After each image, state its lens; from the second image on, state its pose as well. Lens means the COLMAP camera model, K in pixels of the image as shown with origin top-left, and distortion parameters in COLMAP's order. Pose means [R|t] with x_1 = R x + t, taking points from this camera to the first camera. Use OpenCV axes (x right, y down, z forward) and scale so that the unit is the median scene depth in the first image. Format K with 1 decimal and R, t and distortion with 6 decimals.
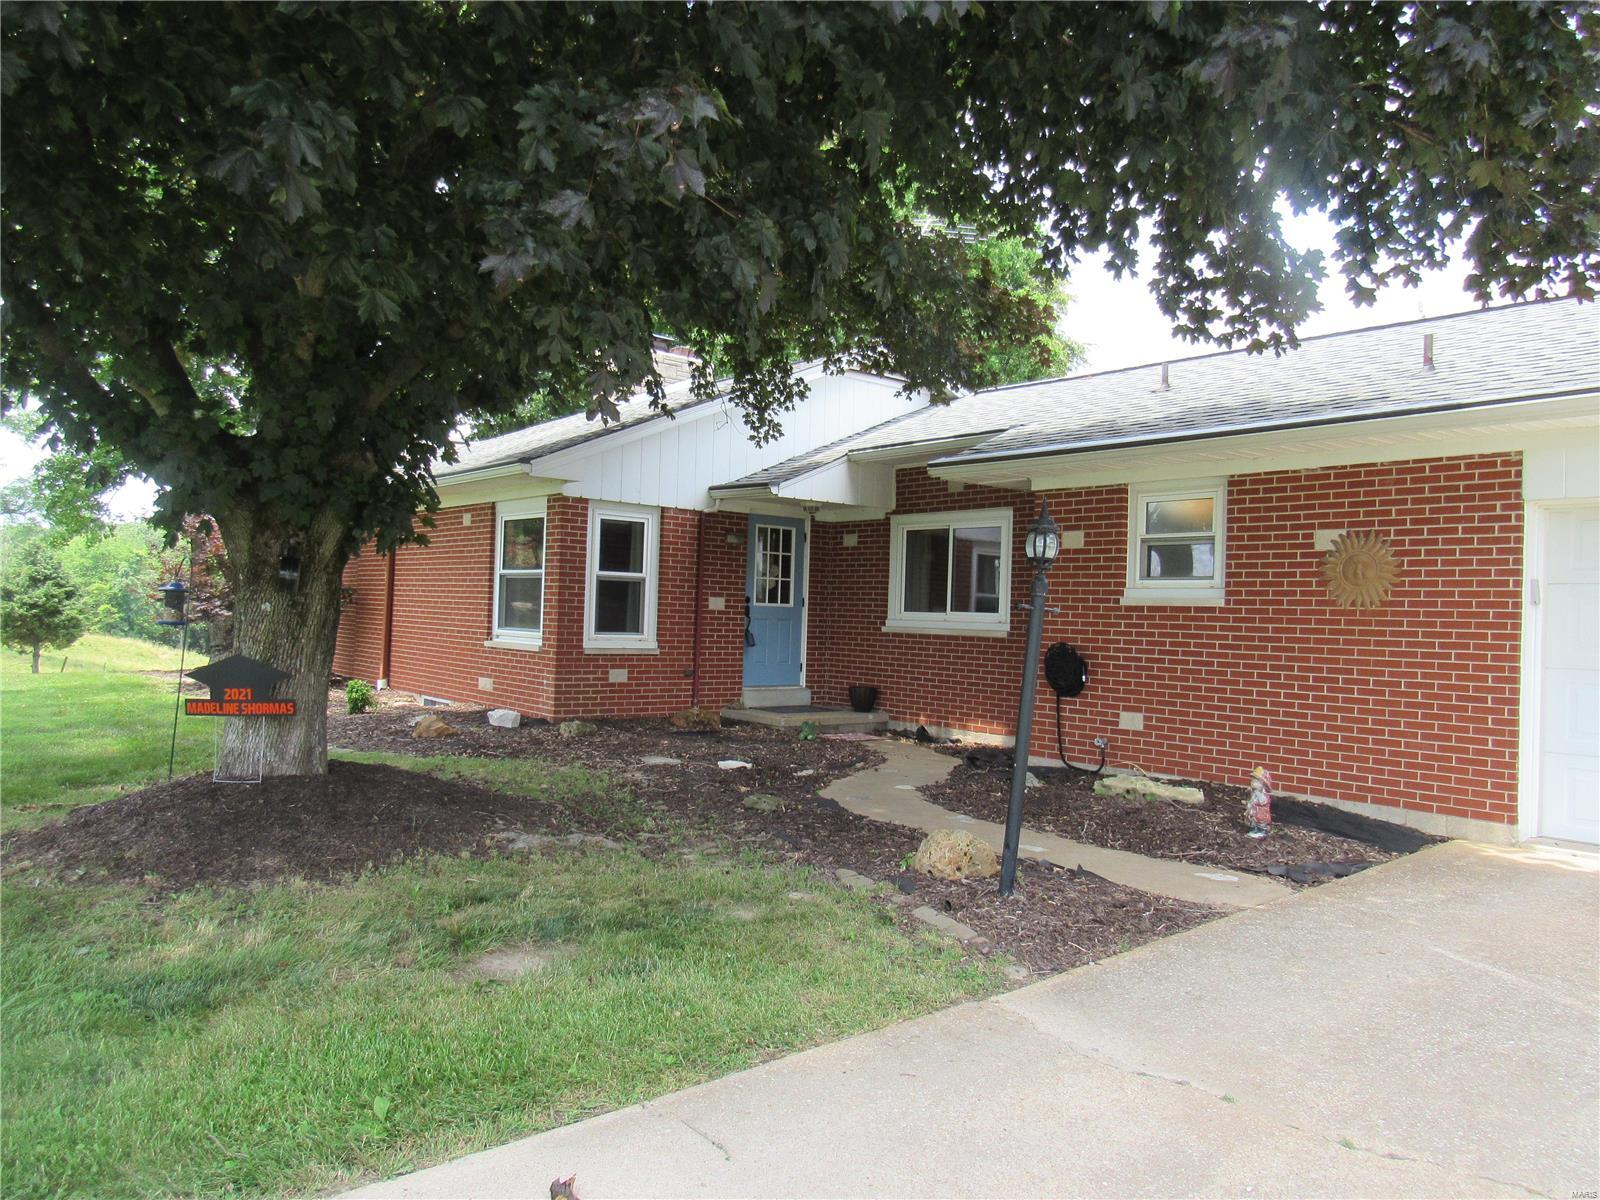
lens RADIAL K [[1131.8, 0, 800.0], [0, 1131.8, 600.0], [0, 0, 1]] dist [-0.136396, -0.000197]
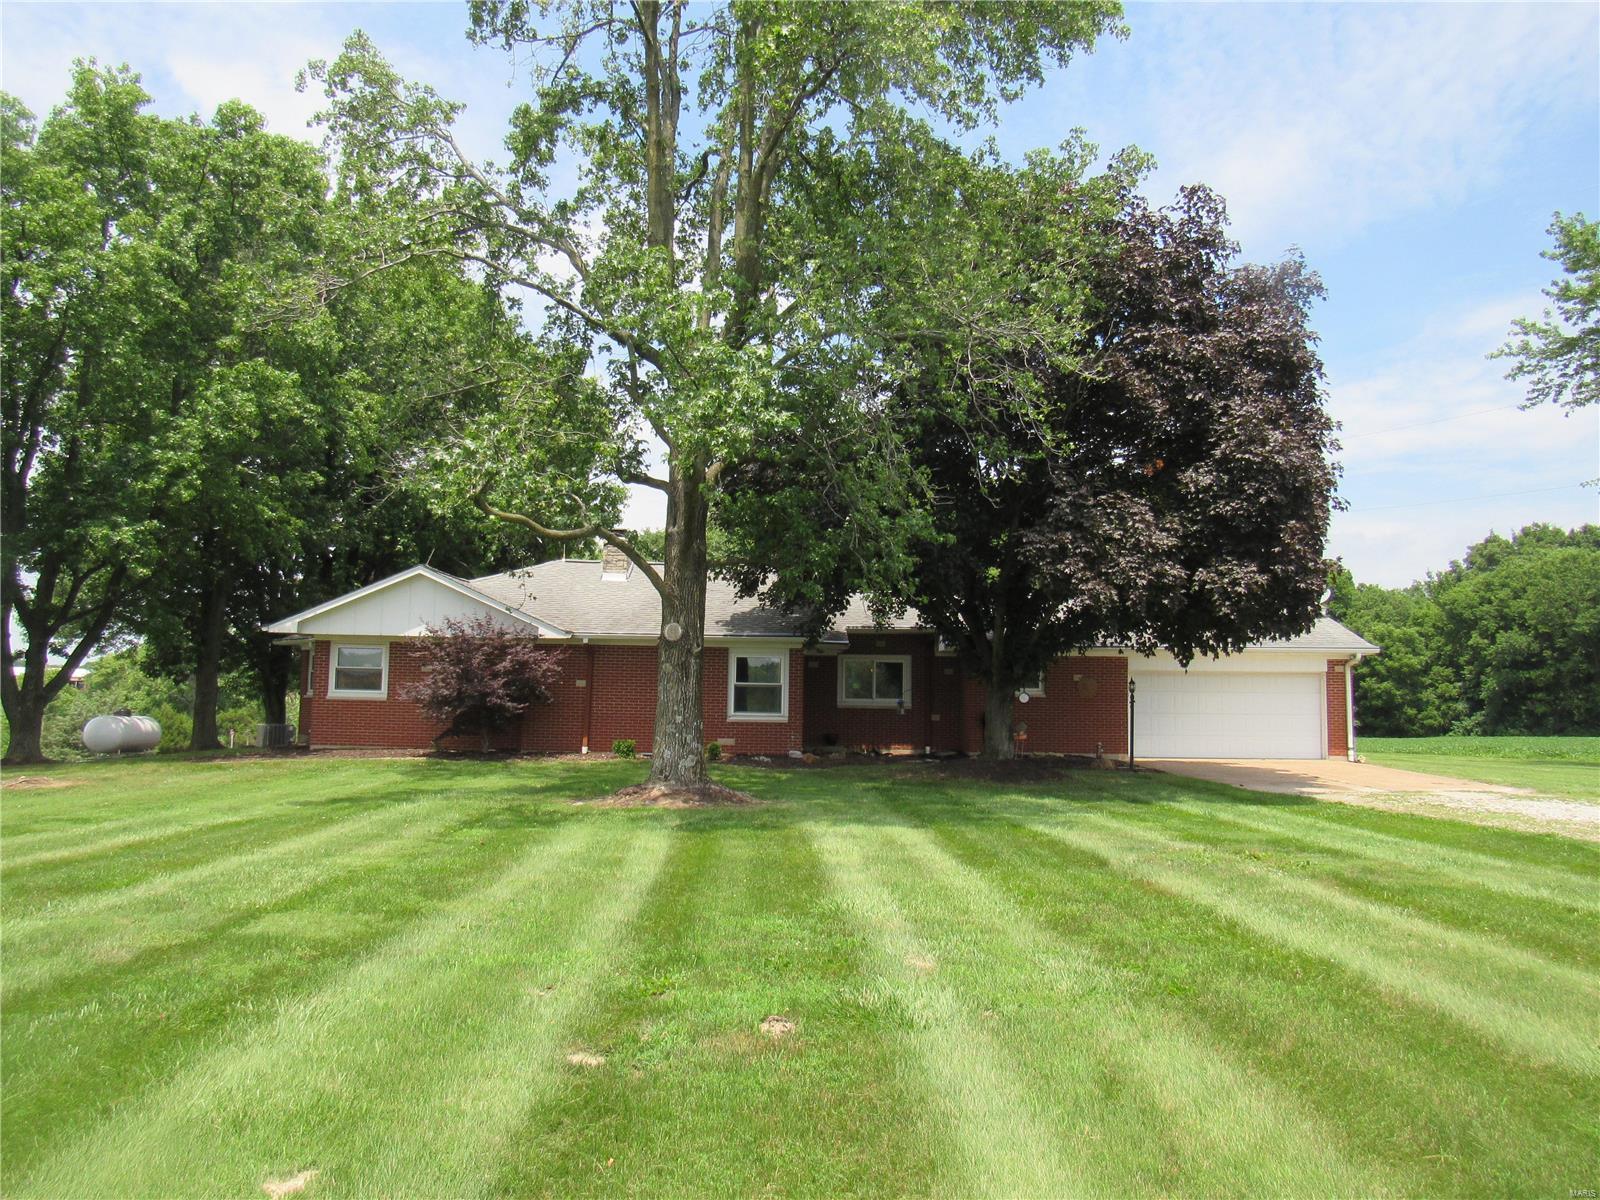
lens RADIAL K [[1131.8, 0, 800.0], [0, 1131.8, 600.0], [0, 0, 1]] dist [-0.136396, -0.000197]
pose [[0.605923, 0.057058, 0.793474, -1.766605], [-0.002866, 0.997575, -0.069546, -0.030574], [-0.795518, 0.039865, 0.604617, -0.285681]]
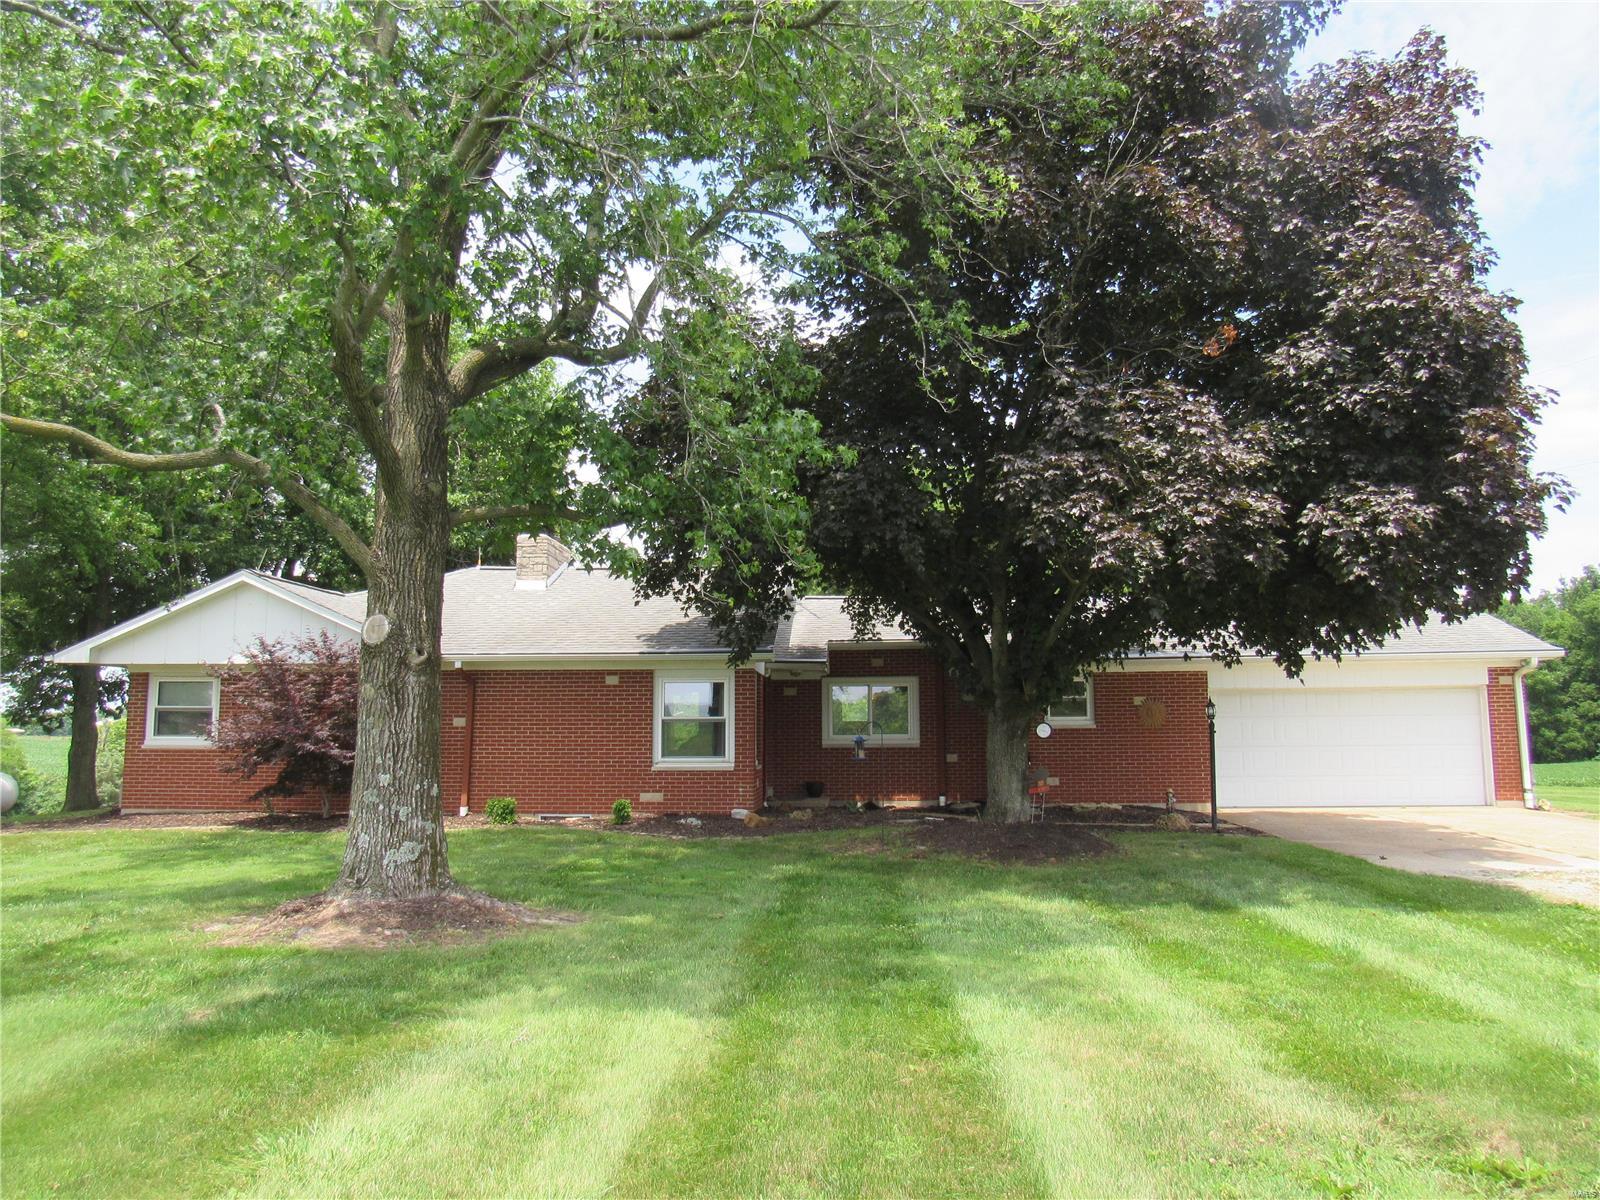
lens RADIAL K [[1126.2, 0, 800.0], [0, 1126.2, 600.0], [0, 0, 1]] dist [-0.084158, -0.000507]
pose [[0.667714, 0.063216, 0.741729, -1.233160], [0.018482, 0.994673, -0.101412, -0.023366], [-0.744188, 0.081423, 0.662989, -0.106790]]
